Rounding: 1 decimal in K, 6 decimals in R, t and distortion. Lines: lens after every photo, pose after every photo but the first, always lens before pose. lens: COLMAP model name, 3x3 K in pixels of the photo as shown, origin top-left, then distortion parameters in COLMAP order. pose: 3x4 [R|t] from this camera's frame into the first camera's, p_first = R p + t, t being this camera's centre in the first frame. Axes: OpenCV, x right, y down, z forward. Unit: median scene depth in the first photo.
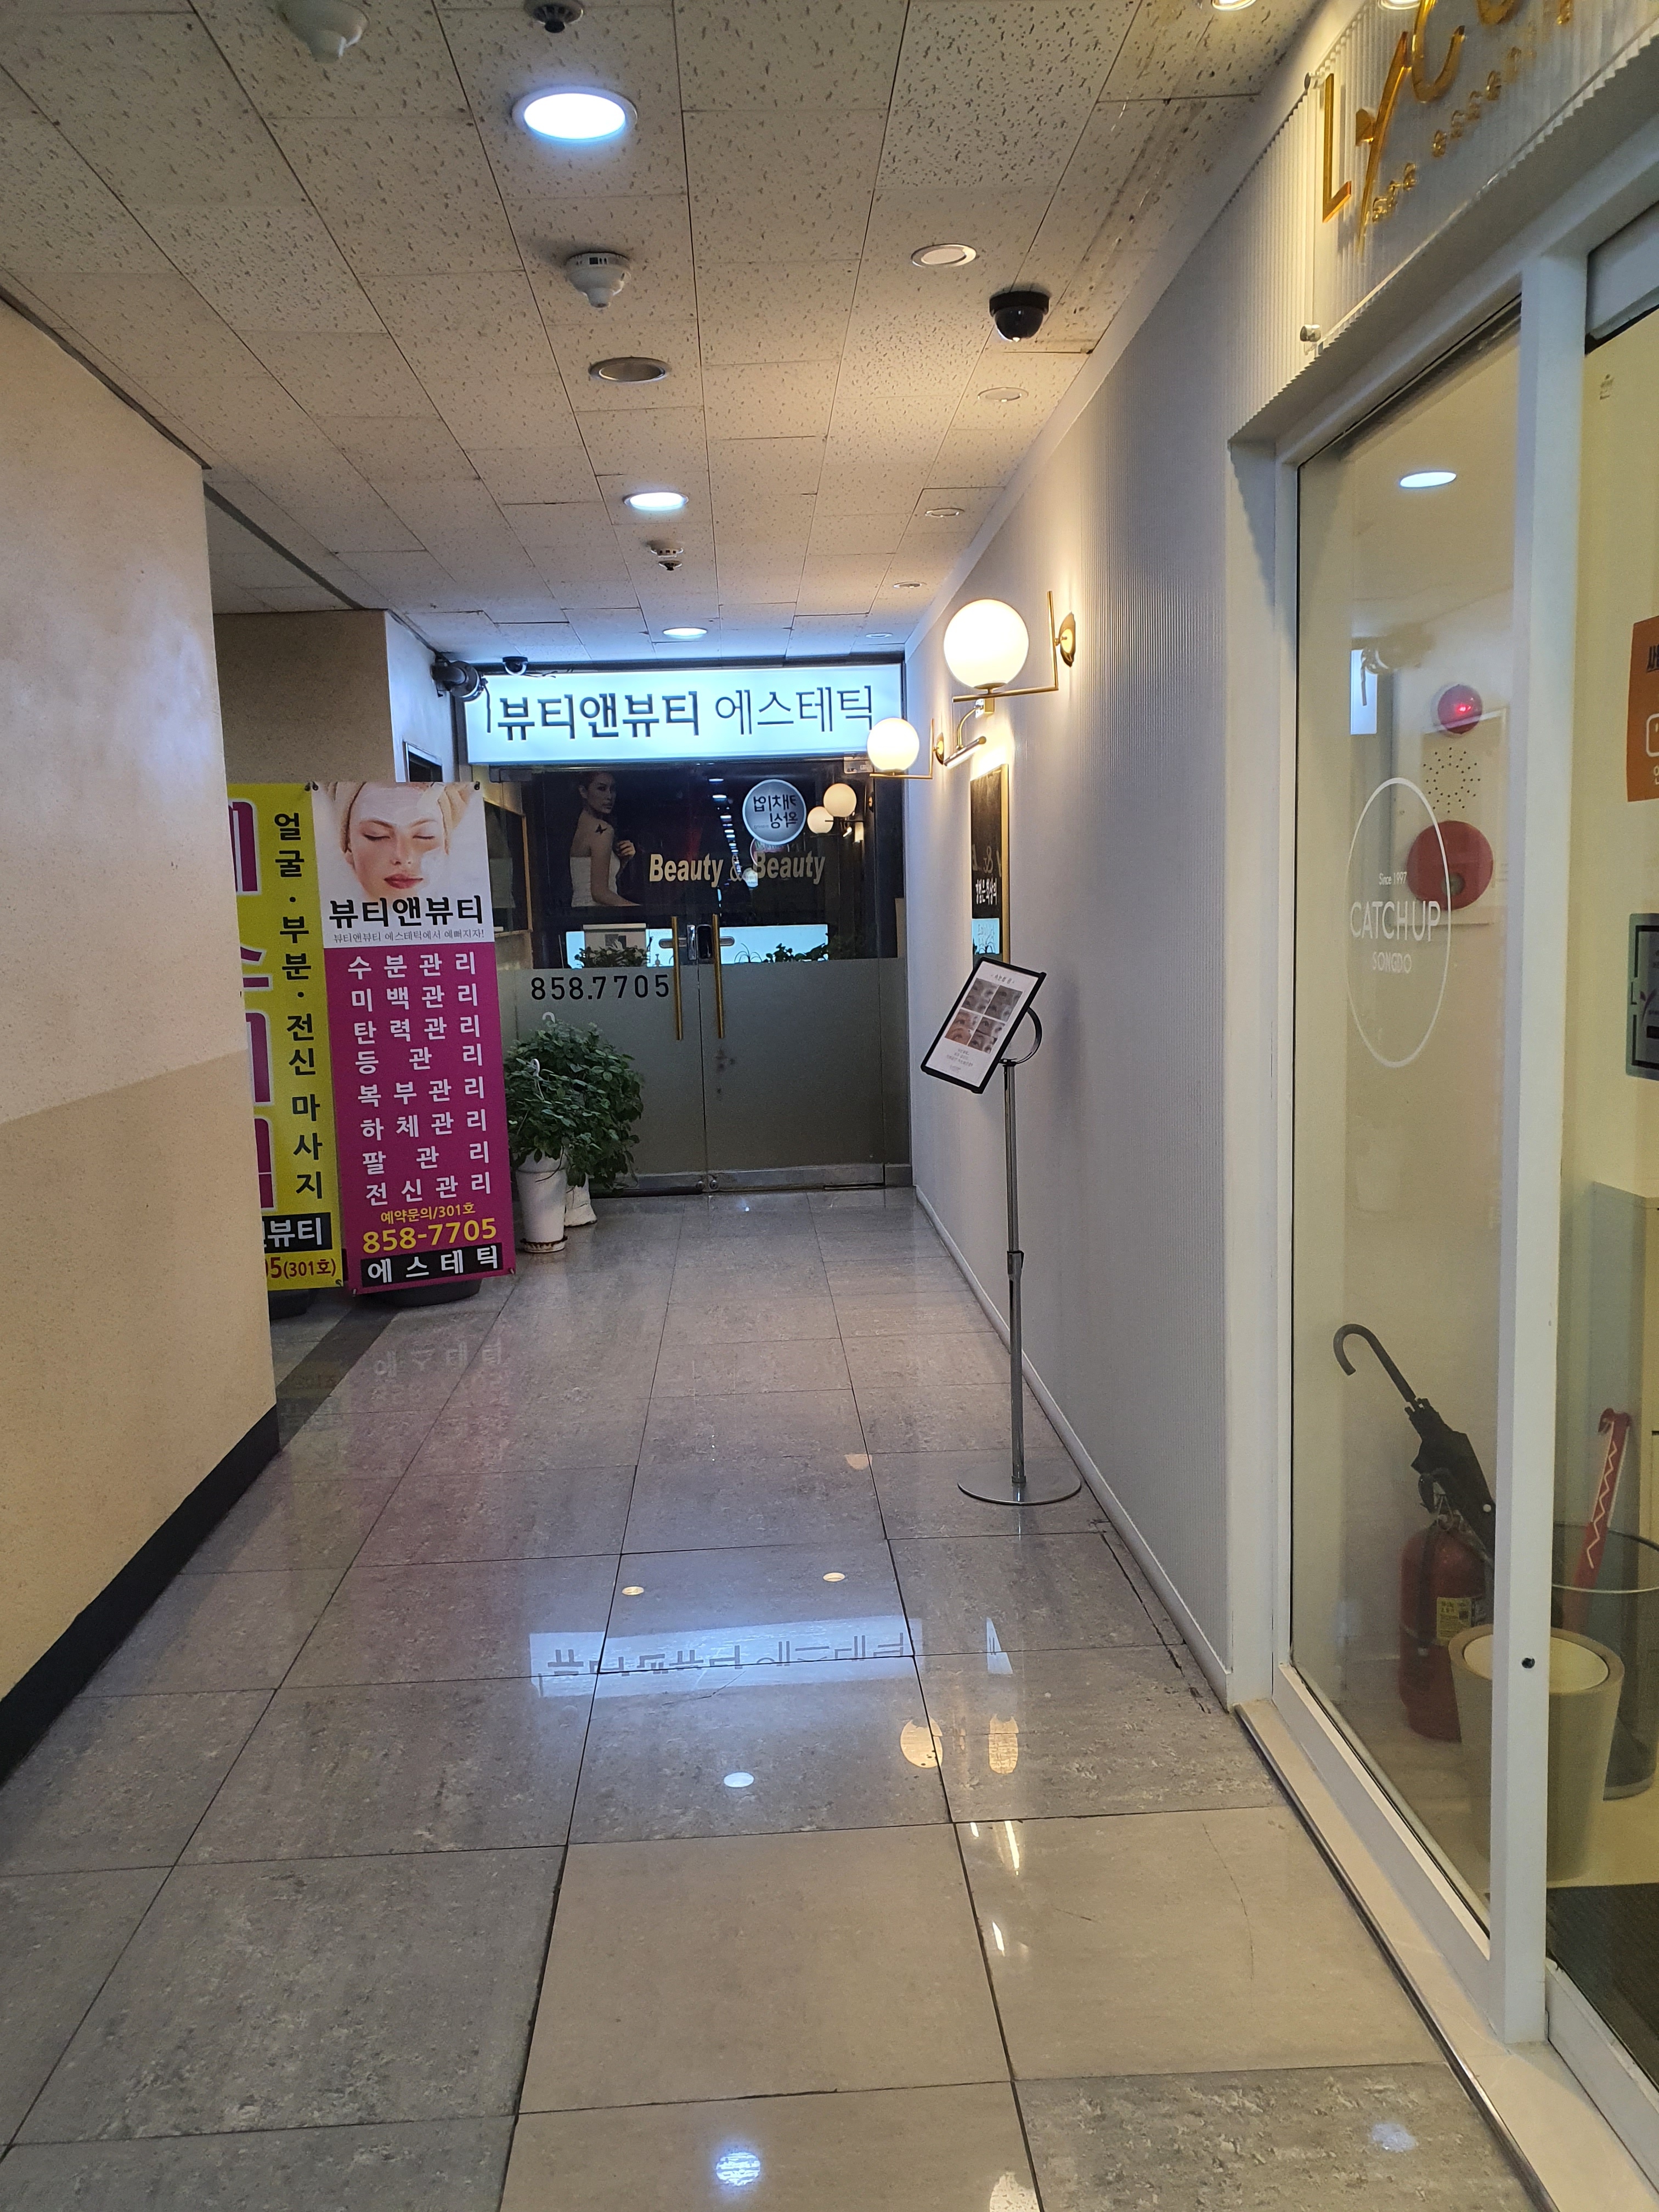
lens RADIAL K [[1733.0, 0, 827.6], [0, 1733.0, 1115.1], [0, 0, 1]] dist [0.041644, -0.002723]
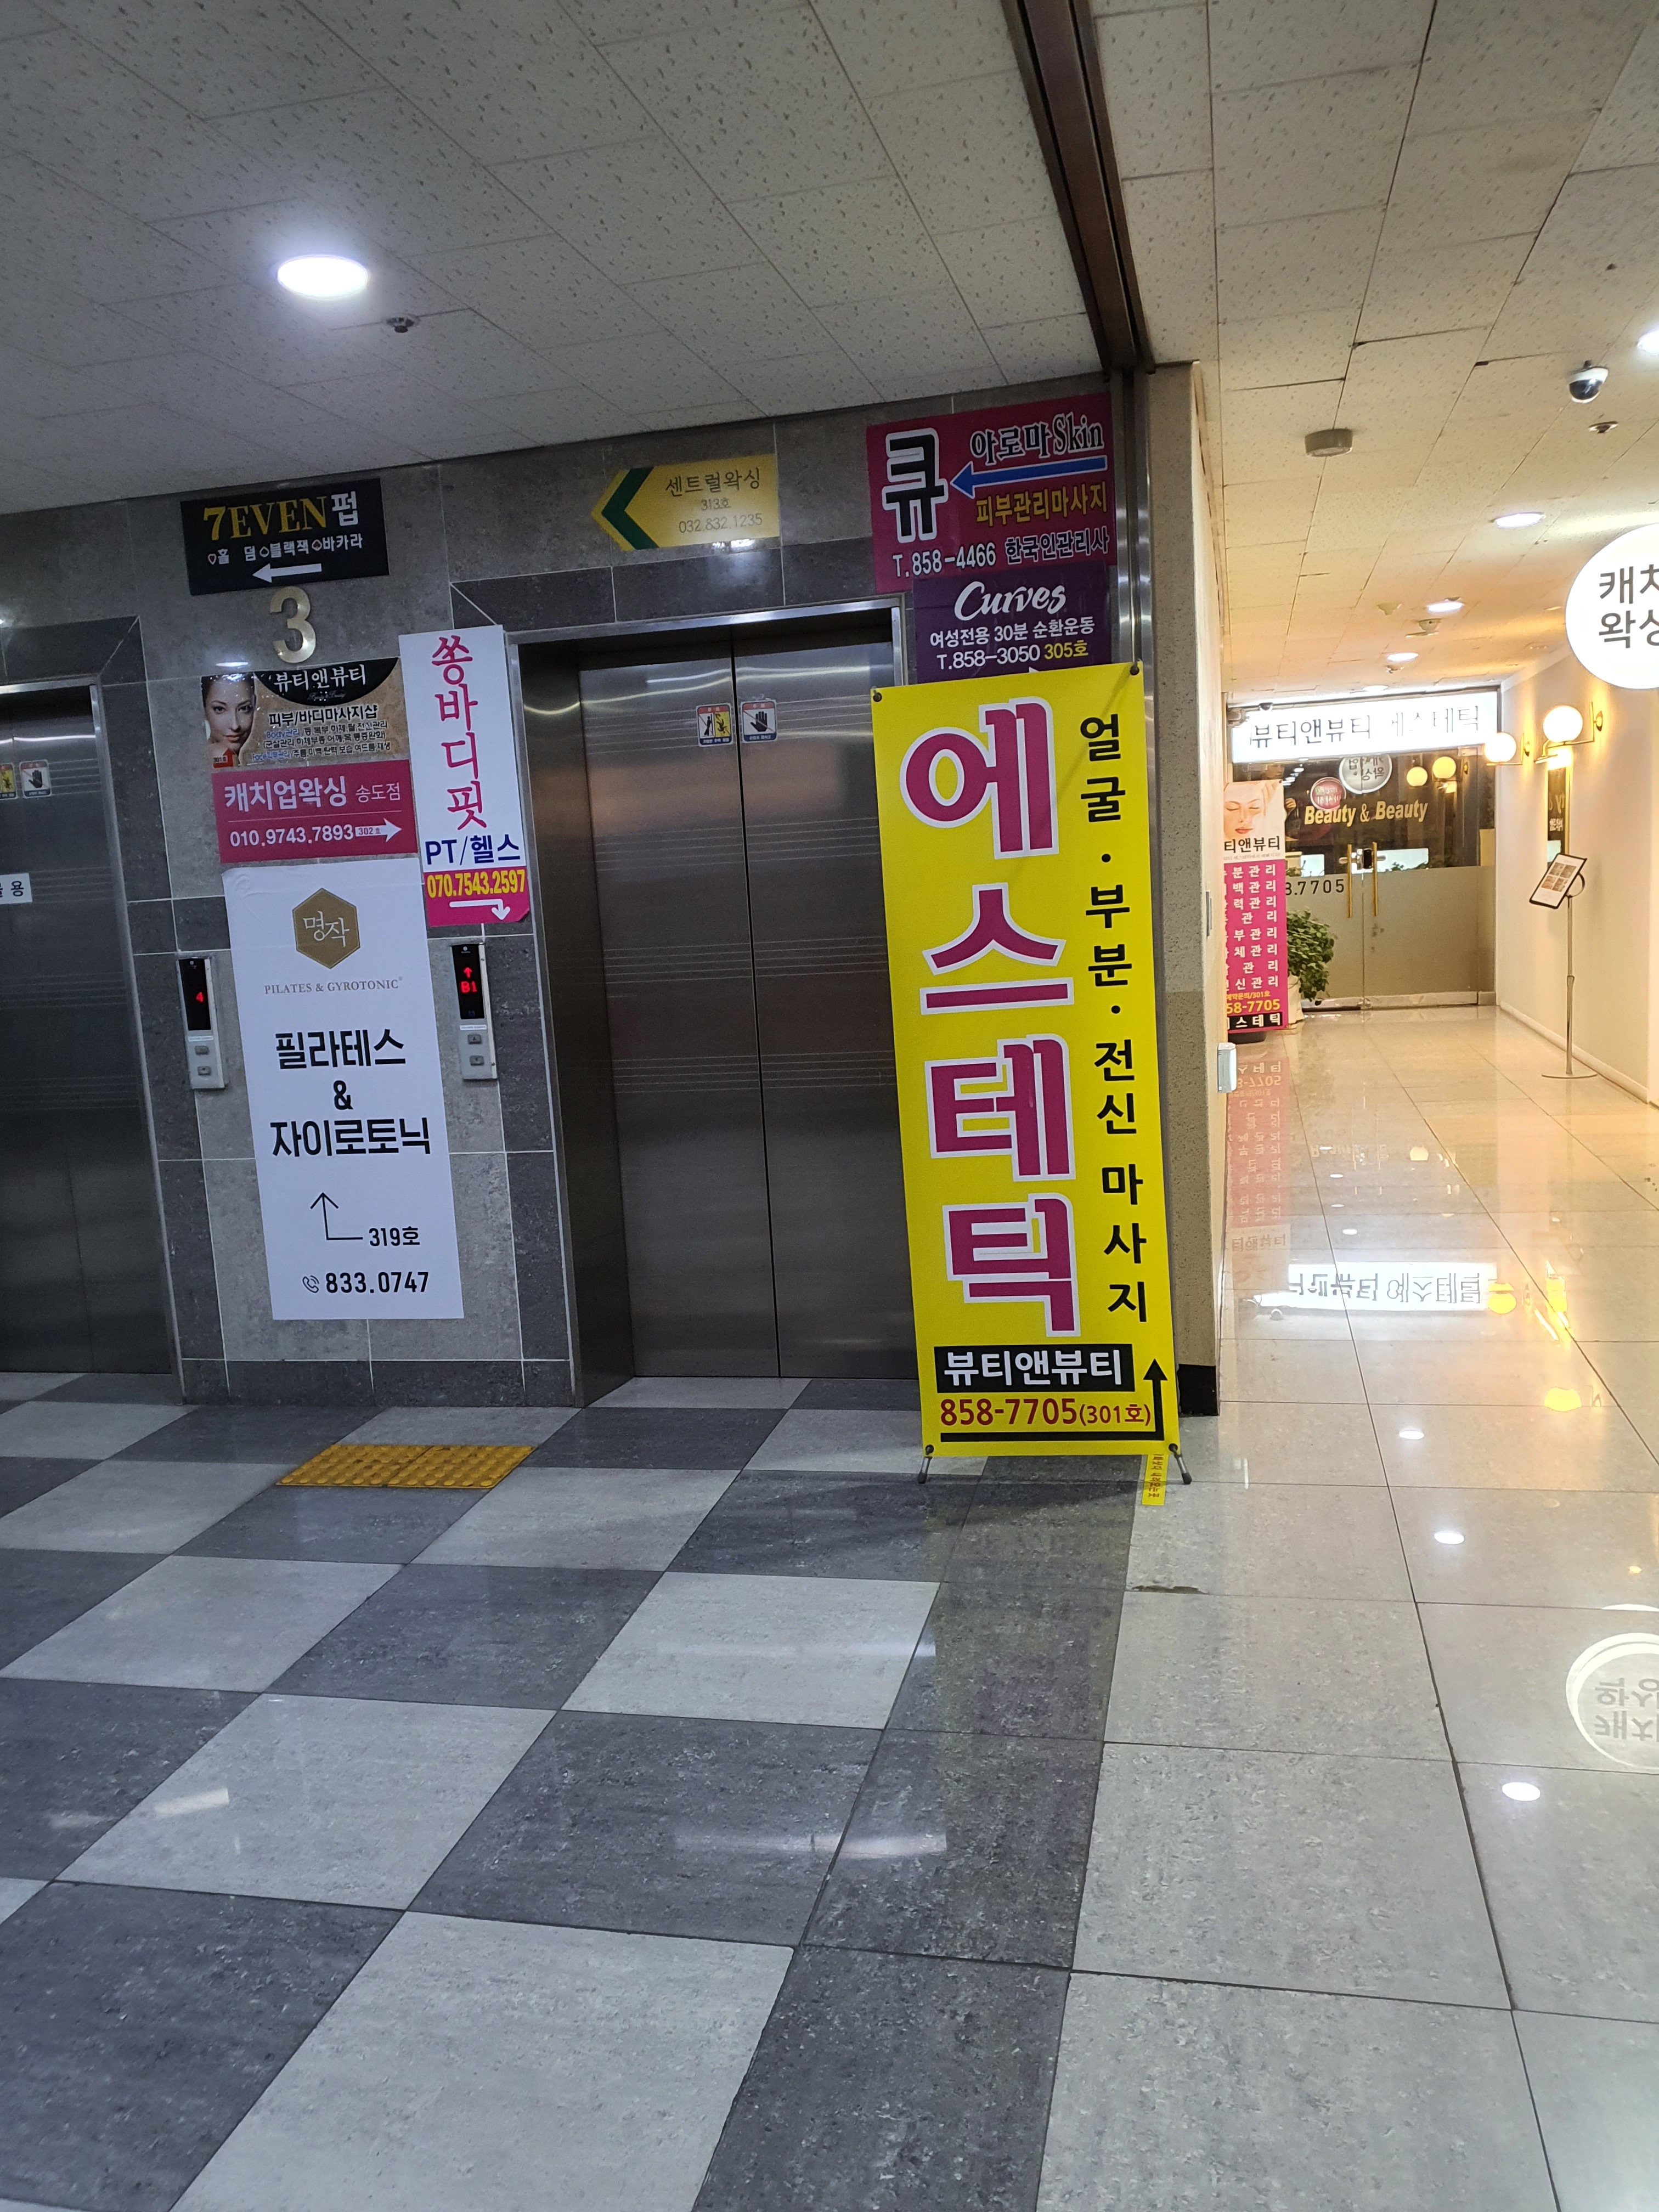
lens RADIAL K [[1733.0, 0, 822.6], [0, 1733.0, 1093.8], [0, 0, 1]] dist [0.041644, -0.002723]
pose [[0.959320, 0.014382, -0.281955, -0.132524], [-0.008192, 0.999699, 0.023121, 0.127180], [0.282203, -0.019871, 0.959149, -1.066967]]
